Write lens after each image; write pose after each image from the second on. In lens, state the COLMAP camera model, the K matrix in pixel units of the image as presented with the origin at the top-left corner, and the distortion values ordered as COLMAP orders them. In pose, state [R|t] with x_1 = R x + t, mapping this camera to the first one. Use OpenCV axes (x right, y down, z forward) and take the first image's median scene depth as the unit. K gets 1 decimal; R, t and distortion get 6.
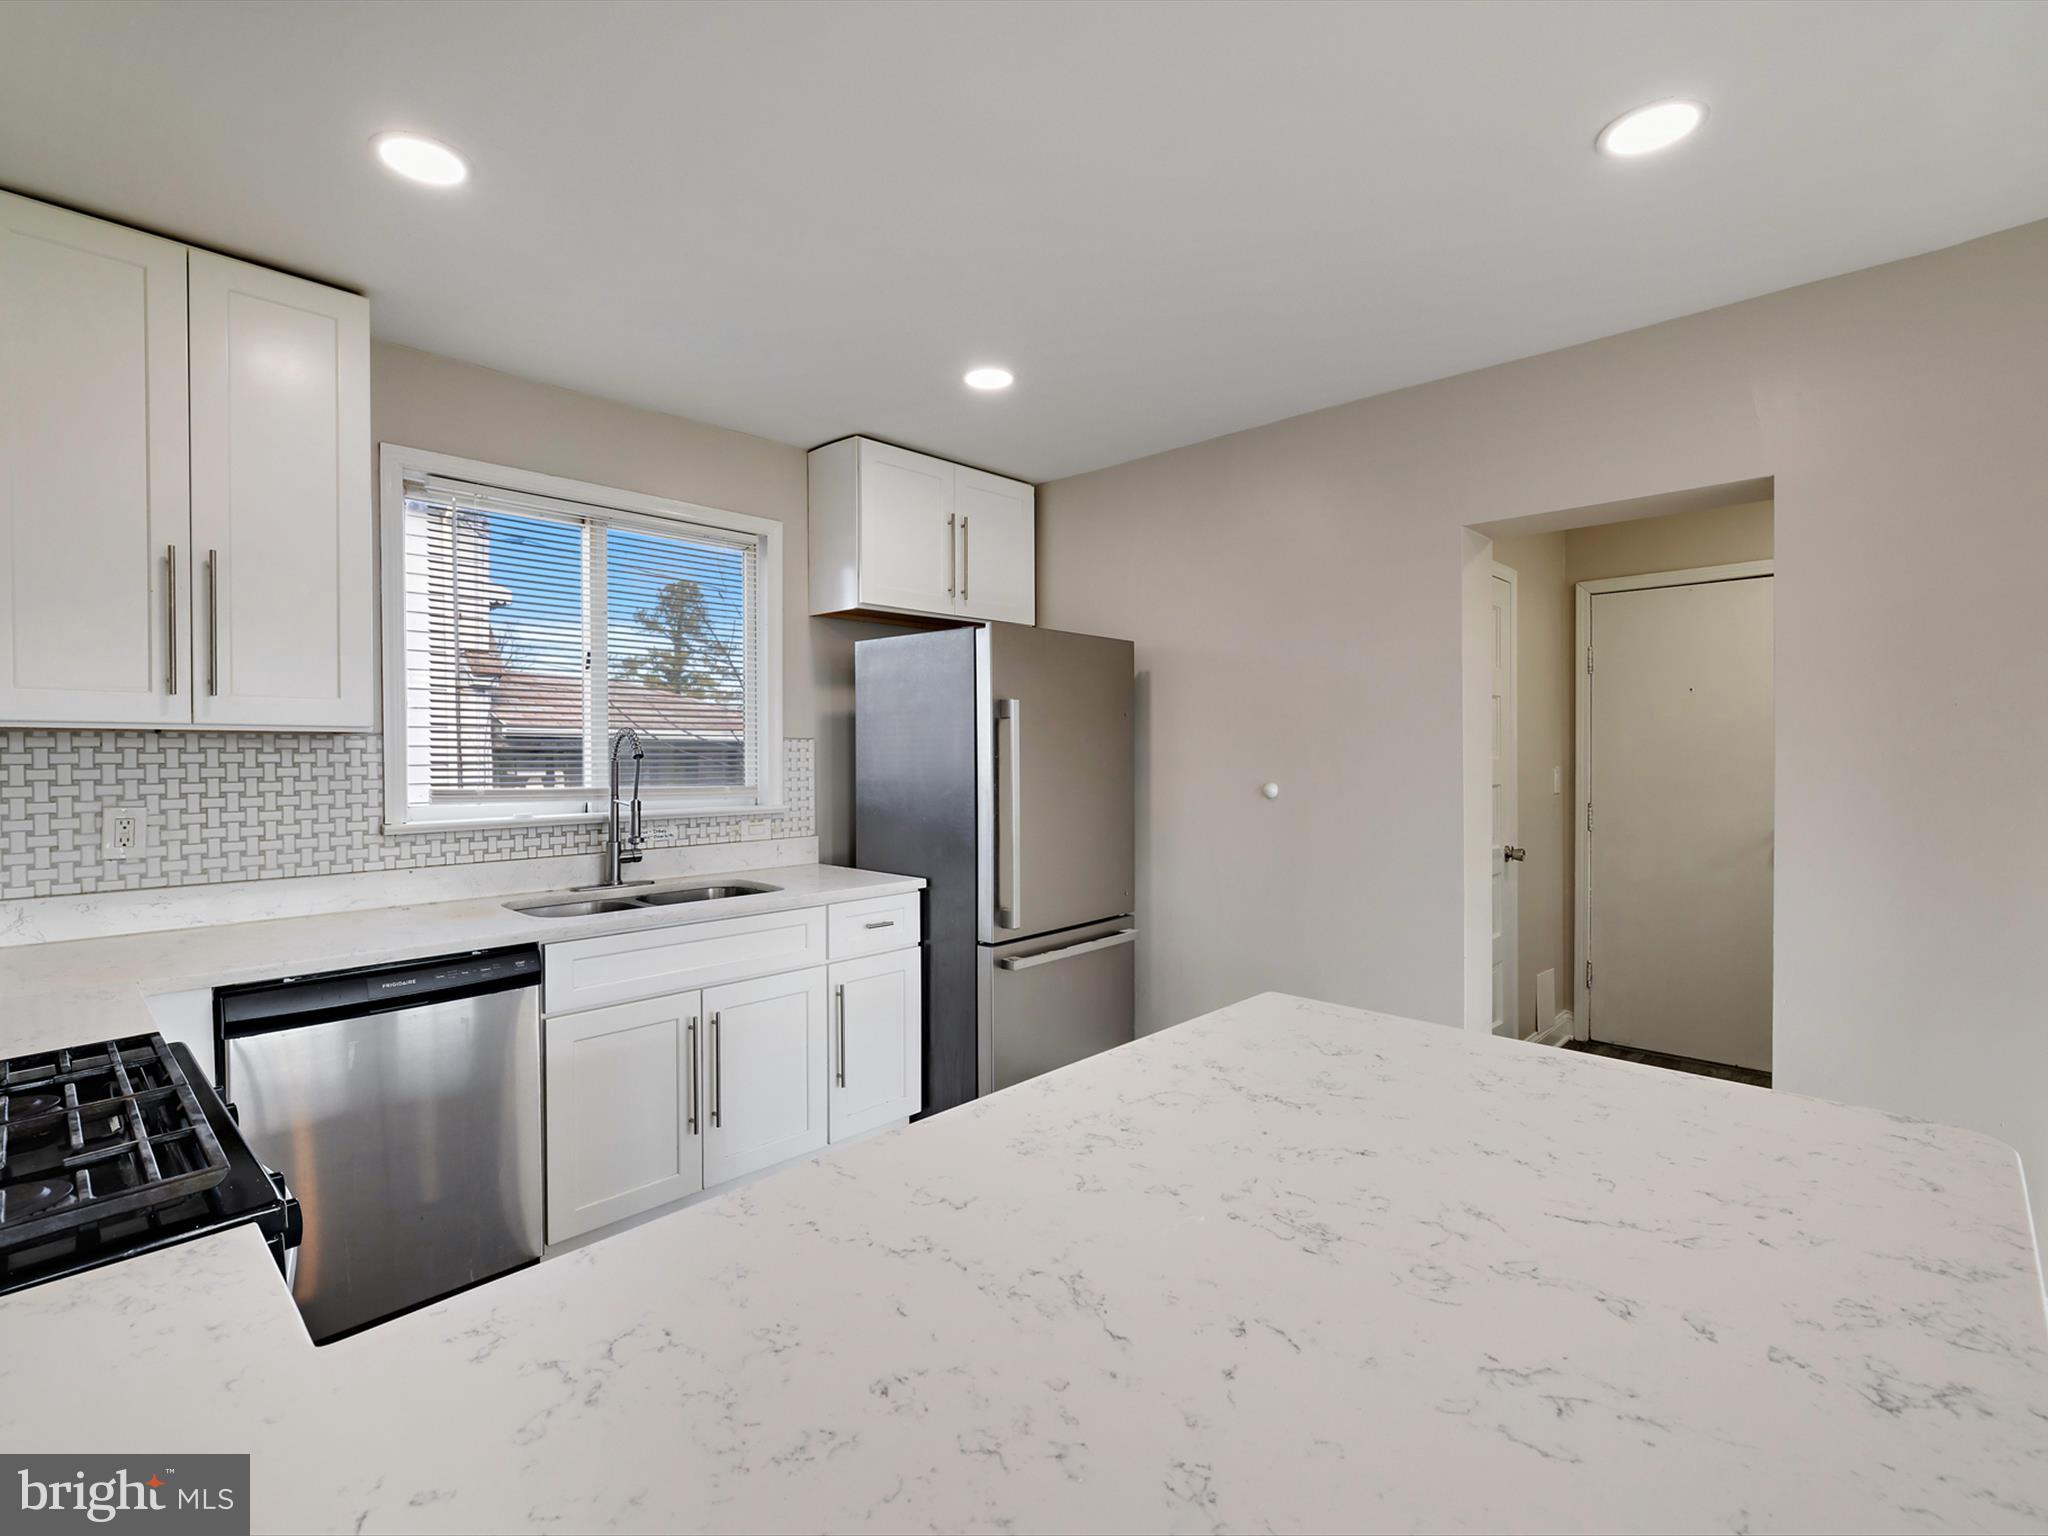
lens RADIAL K [[969.2, 0, 1011.0], [0, 969.2, 764.6], [0, 0, 1]] dist [0.001880, 0.000303]
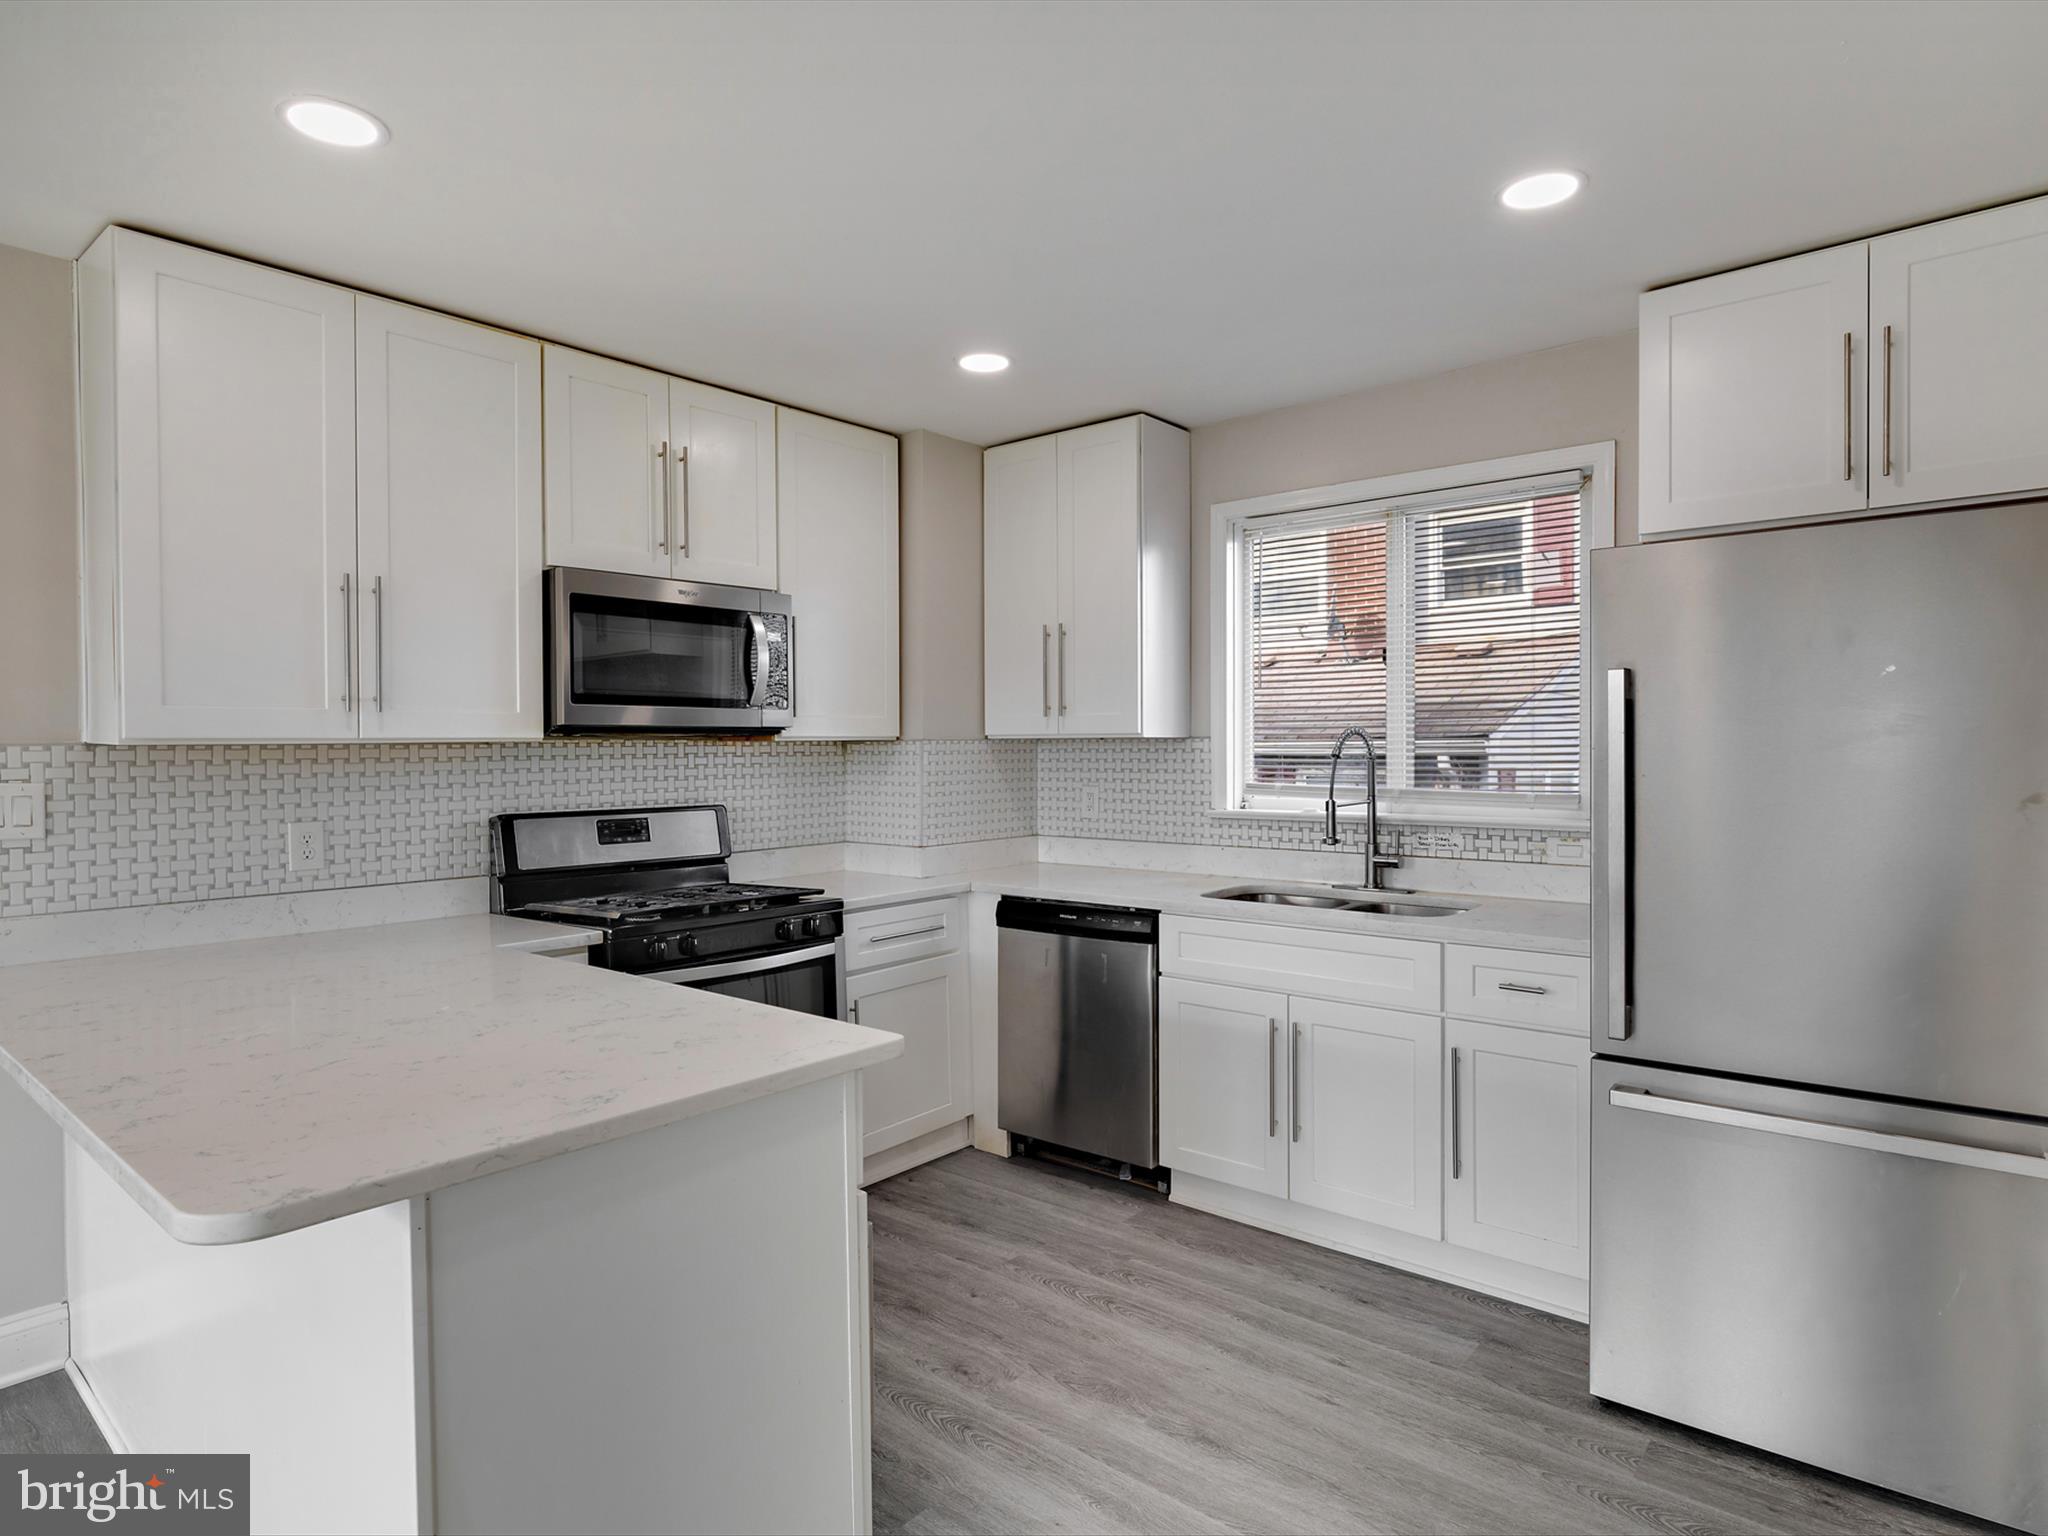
lens RADIAL K [[1152.4, 0, 1024.0], [0, 1152.4, 768.0], [0, 0, 1]] dist [0.000463, -0.000370]
pose [[0.060737, 0.022690, -0.997896, 0.795883], [-0.004738, 0.999737, 0.022444, -0.023031], [0.998143, 0.003365, 0.060829, 0.633351]]
